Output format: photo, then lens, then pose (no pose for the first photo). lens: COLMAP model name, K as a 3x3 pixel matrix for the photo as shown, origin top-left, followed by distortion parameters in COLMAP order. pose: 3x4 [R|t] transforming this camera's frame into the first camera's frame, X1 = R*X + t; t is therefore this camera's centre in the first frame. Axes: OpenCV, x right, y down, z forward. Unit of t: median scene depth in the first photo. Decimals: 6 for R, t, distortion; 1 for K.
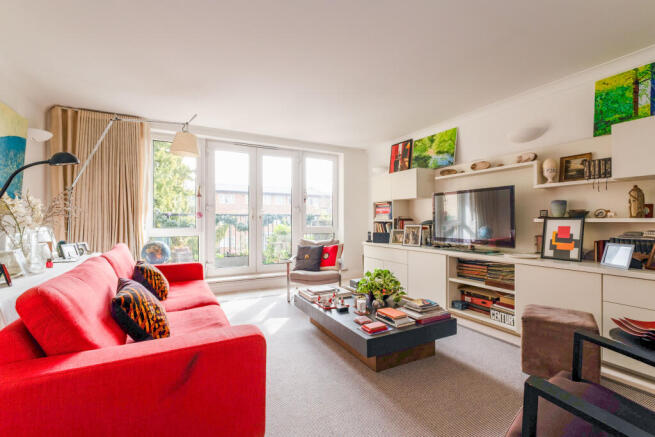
lens RADIAL K [[289.2, 0, 324.3], [0, 289.2, 220.0], [0, 0, 1]] dist [-0.002841, 0.000364]
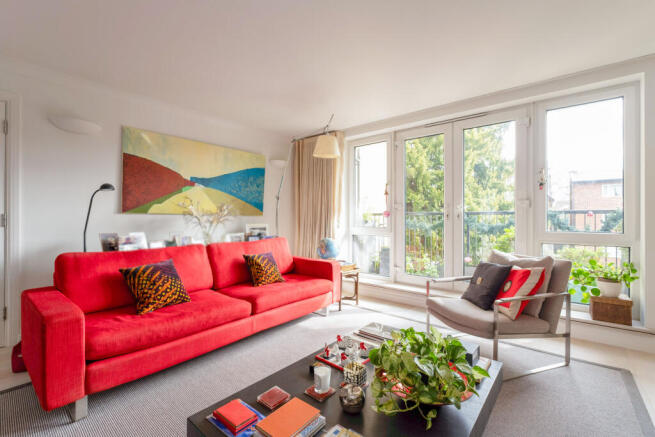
lens RADIAL K [[289.2, 0, 326.8], [0, 289.2, 217.7], [0, 0, 1]] dist [-0.002841, 0.000364]
pose [[0.382866, -0.002822, -0.923800, 0.368775], [-0.002102, 0.999990, -0.003926, -0.001878], [0.923802, 0.003445, 0.382856, 0.465635]]
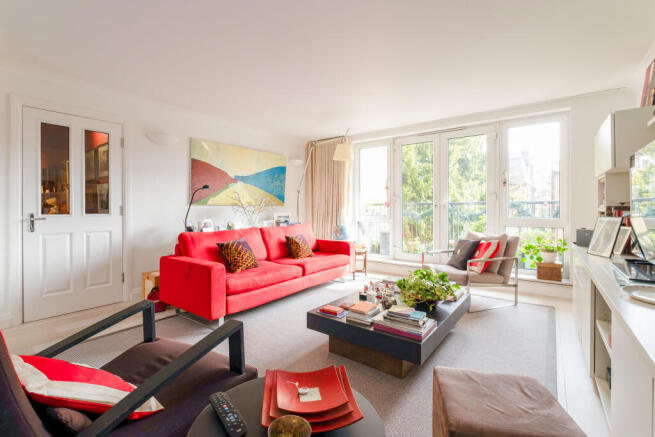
lens RADIAL K [[289.2, 0, 327.0], [0, 289.2, 212.8], [0, 0, 1]] dist [-0.002841, 0.000364]
pose [[0.423798, 0.010909, -0.905691, 0.531827], [0.001412, 0.999918, 0.012705, -0.000195], [0.905756, -0.006663, 0.423748, 0.286425]]
